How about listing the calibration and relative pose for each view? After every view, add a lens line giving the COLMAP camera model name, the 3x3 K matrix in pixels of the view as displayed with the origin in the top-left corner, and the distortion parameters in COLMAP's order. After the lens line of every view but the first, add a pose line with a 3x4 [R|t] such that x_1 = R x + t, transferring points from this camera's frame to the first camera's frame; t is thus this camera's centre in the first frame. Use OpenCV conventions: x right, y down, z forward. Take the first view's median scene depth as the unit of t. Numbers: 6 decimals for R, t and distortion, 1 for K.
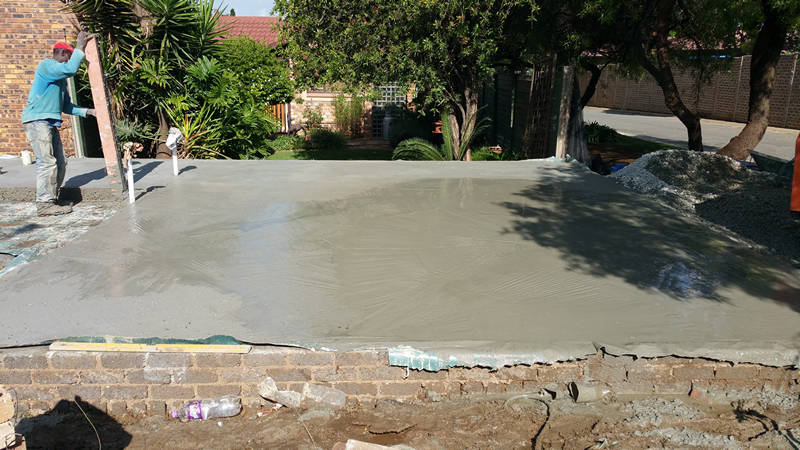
lens RADIAL K [[636.4, 0, 389.4], [0, 636.4, 228.7], [0, 0, 1]] dist [0.106098, -0.194817]
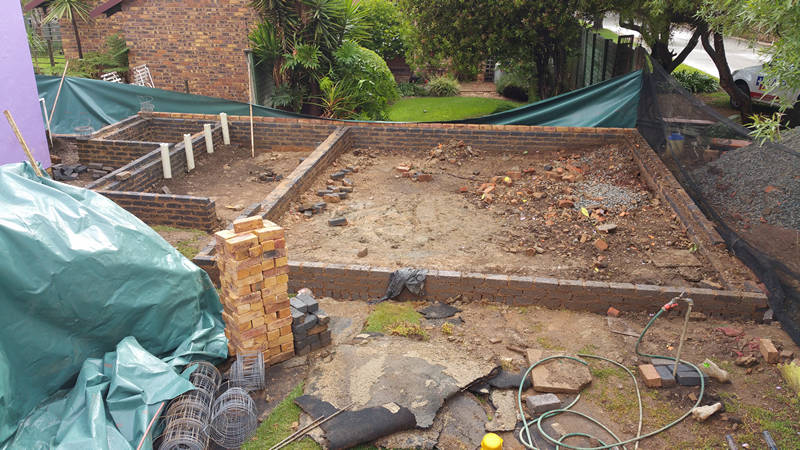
lens RADIAL K [[636.4, 0, 393.0], [0, 636.4, 225.1], [0, 0, 1]] dist [0.106098, -0.194817]
pose [[0.981892, 0.061905, -0.179040, 0.064850], [-0.038308, 0.990459, 0.132375, -0.072476], [0.185526, -0.123119, 0.974896, -0.309667]]
